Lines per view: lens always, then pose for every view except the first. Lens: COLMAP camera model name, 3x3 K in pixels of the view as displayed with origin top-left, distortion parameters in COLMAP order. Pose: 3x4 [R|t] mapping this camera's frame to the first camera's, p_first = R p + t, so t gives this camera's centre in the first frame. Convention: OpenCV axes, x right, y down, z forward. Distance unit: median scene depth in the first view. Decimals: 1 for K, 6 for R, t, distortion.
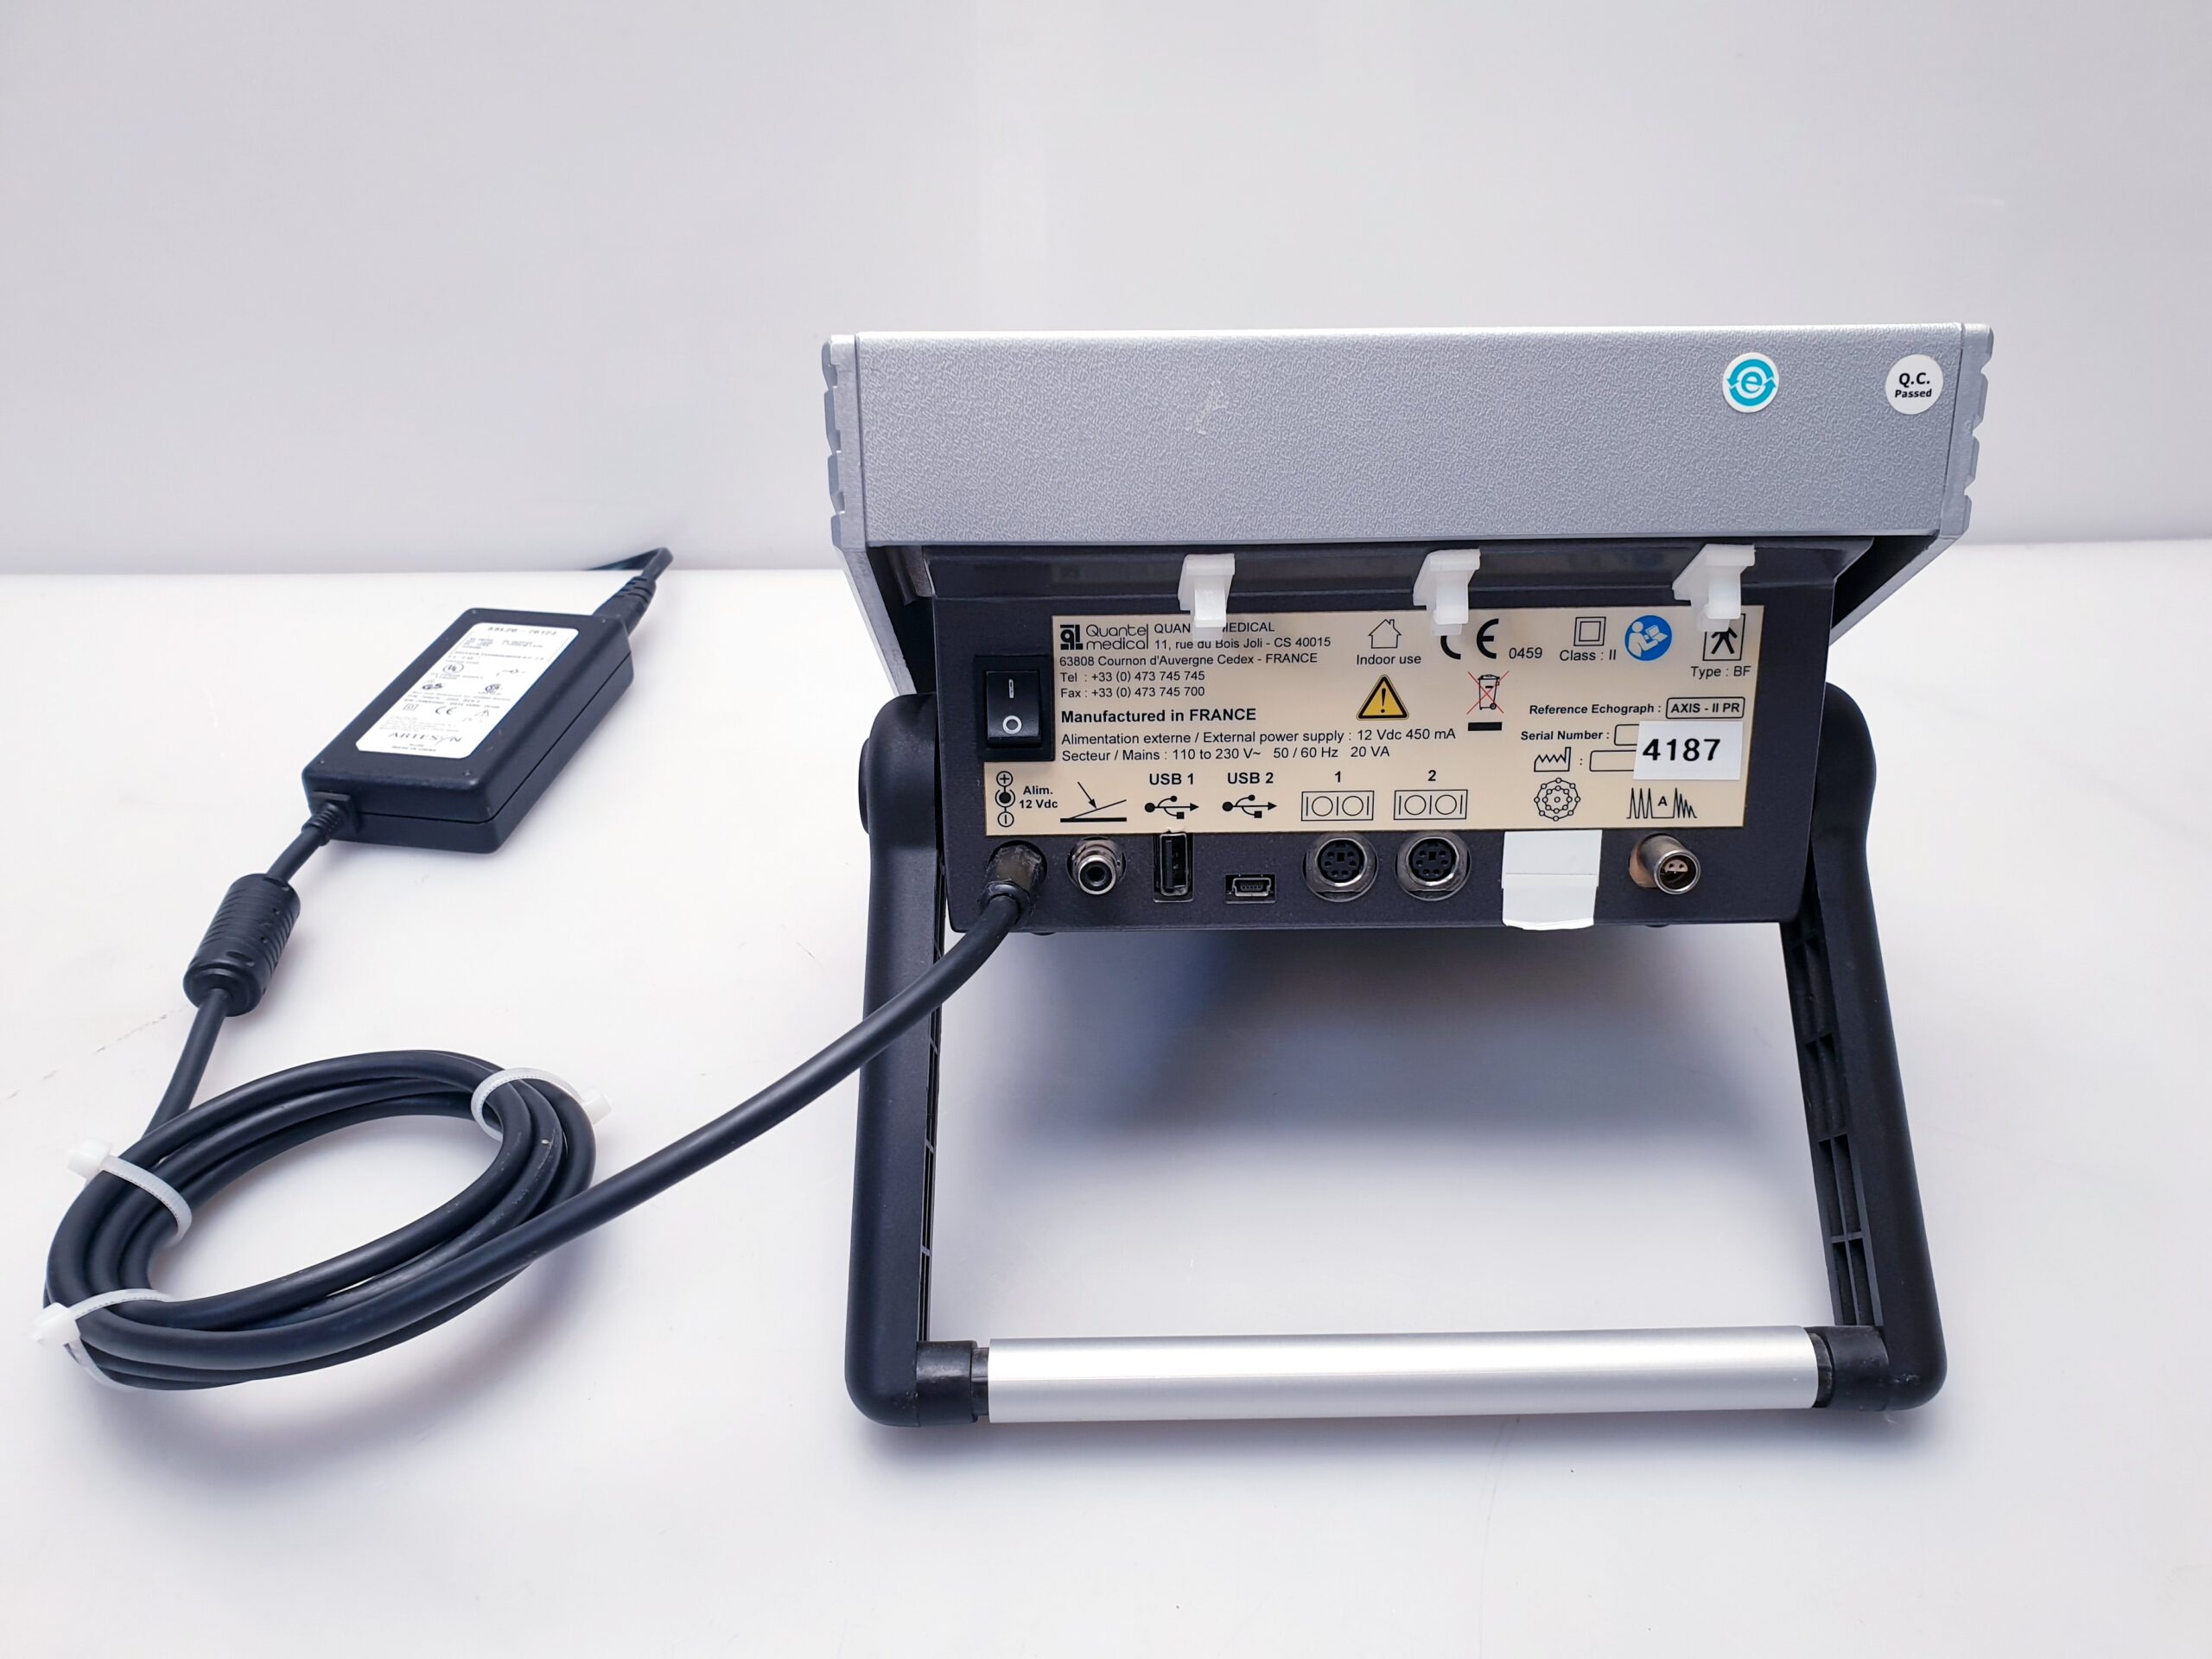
lens RADIAL K [[1685.2, 0, 1104.6], [0, 1685.2, 799.5], [0, 0, 1]] dist [0.160375, -0.369345]
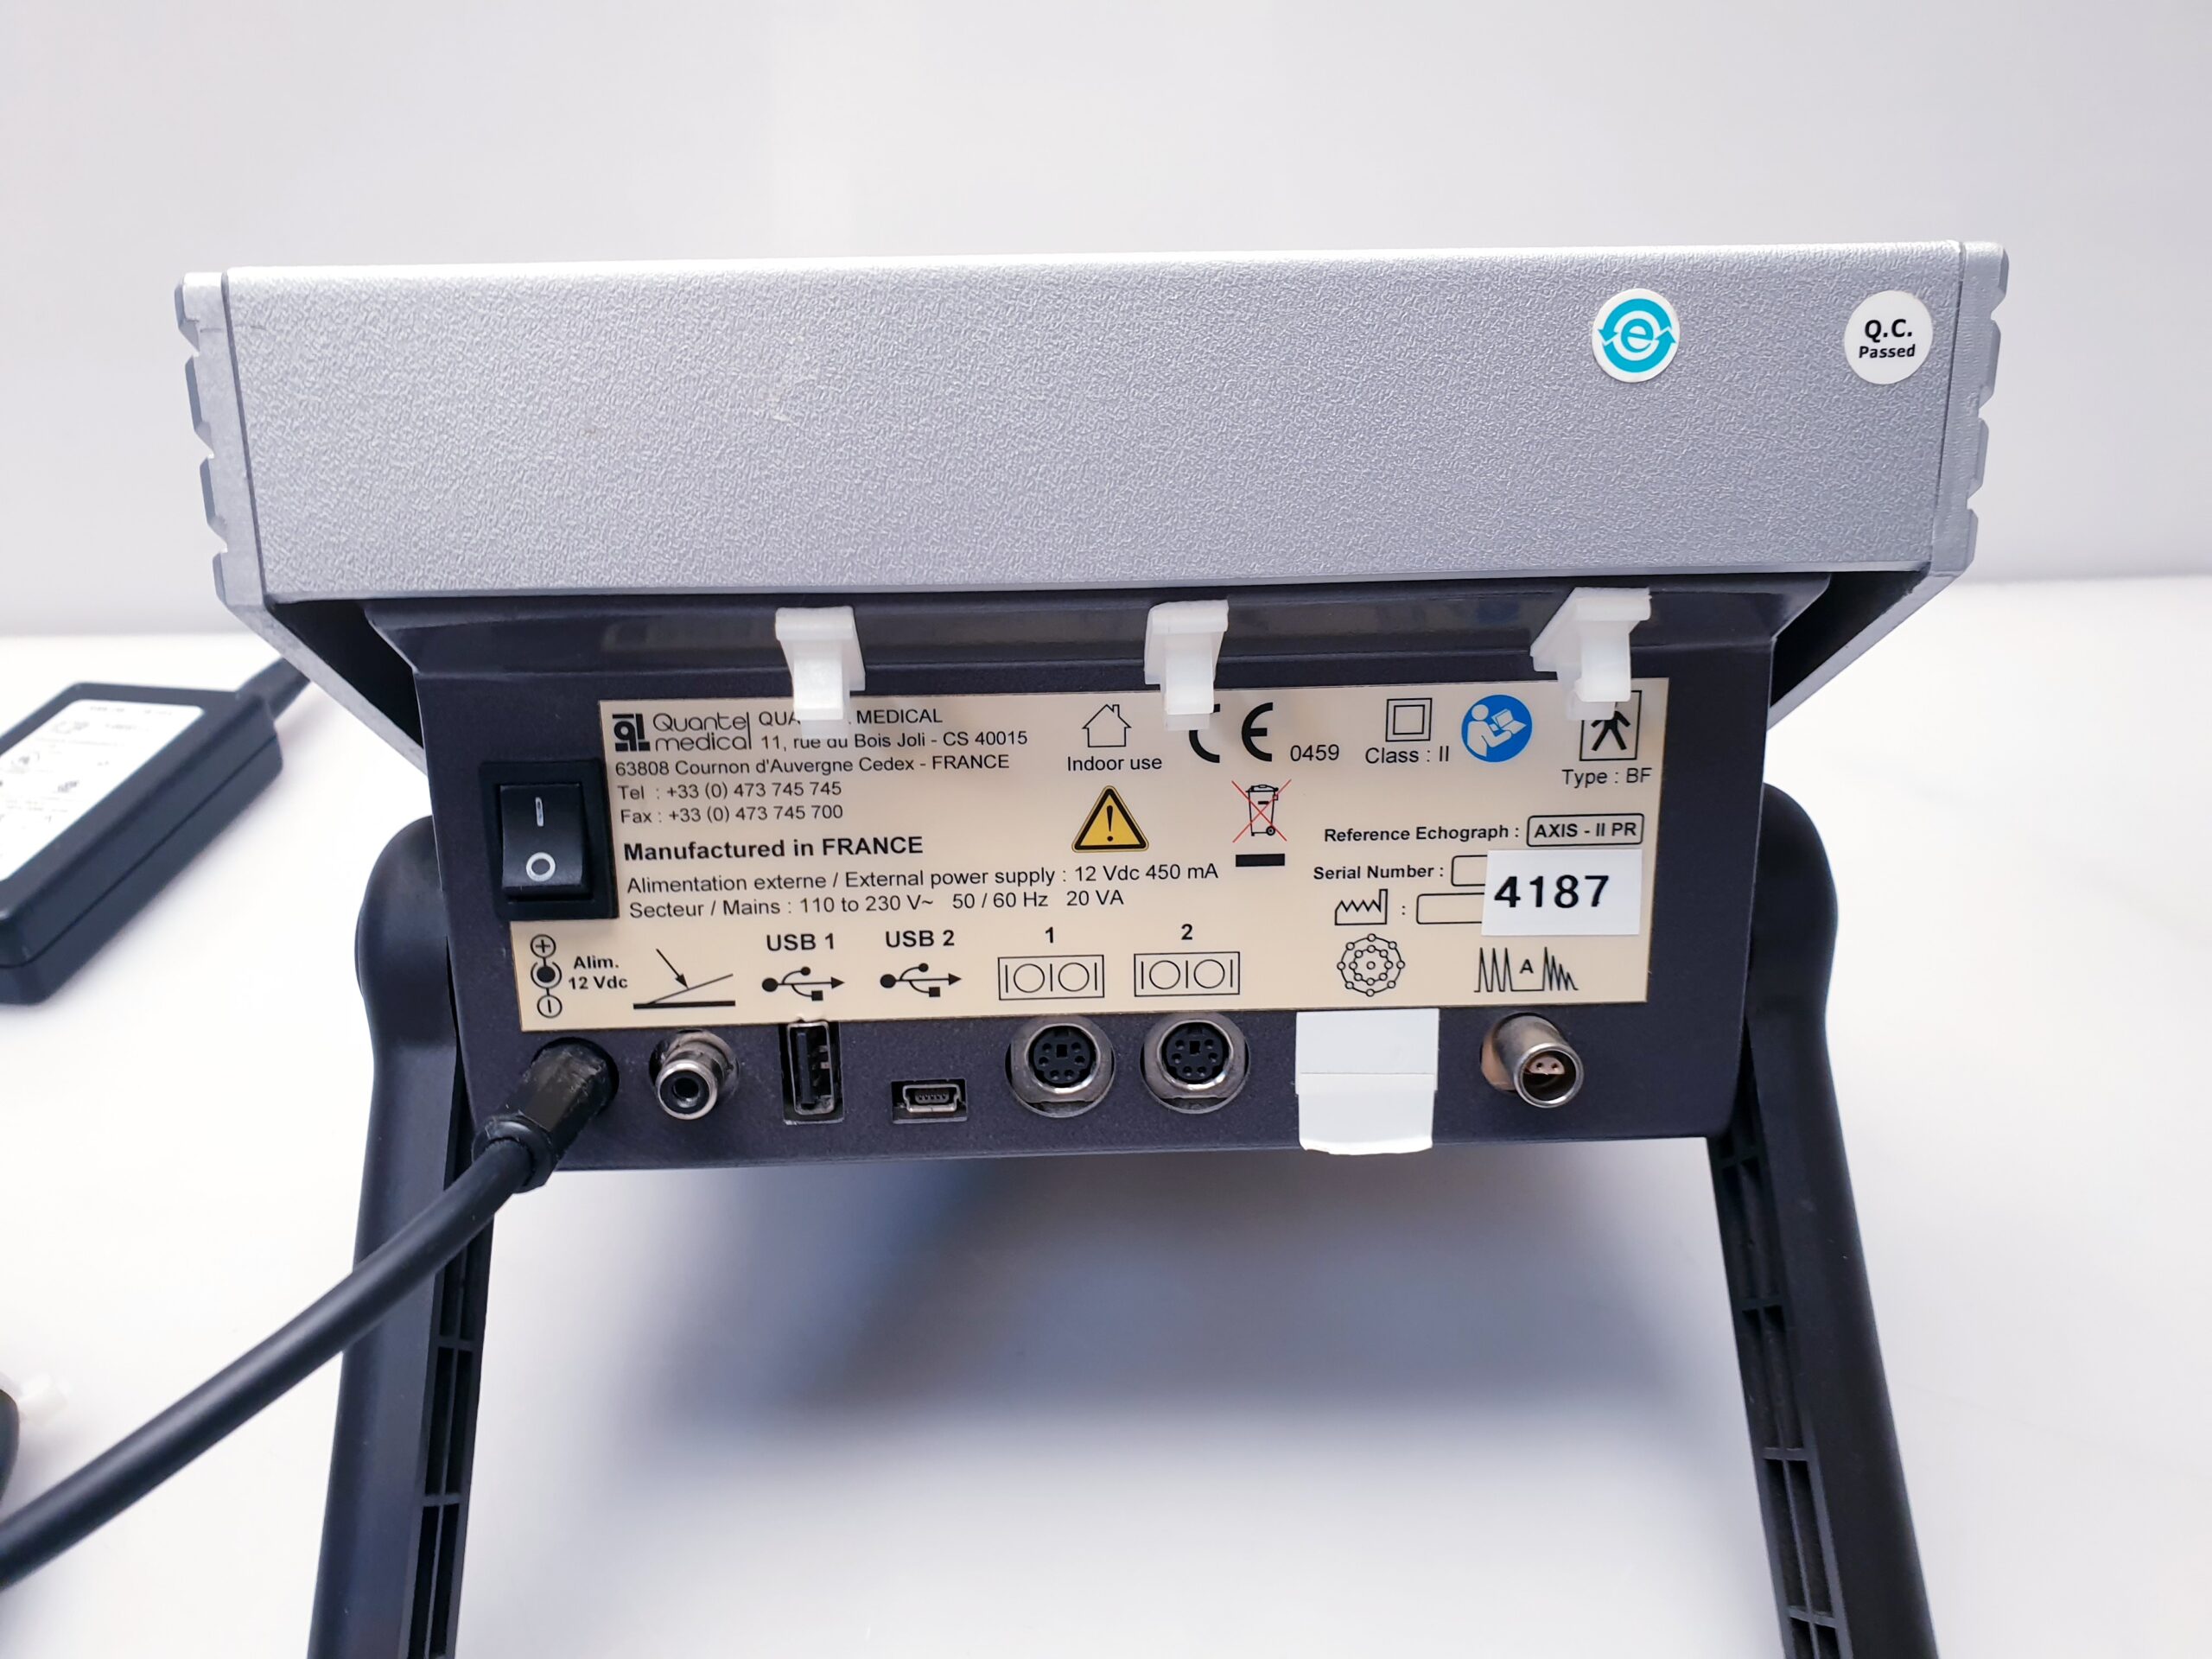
lens RADIAL K [[1668.0, 0, 1100.6], [0, 1668.0, 820.0], [0, 0, 1]] dist [0.211349, -0.500680]
pose [[0.999798, -0.010041, 0.017390, 0.149241], [0.010322, 0.999817, -0.016125, -0.049048], [-0.017225, 0.016301, 0.999719, 0.336224]]
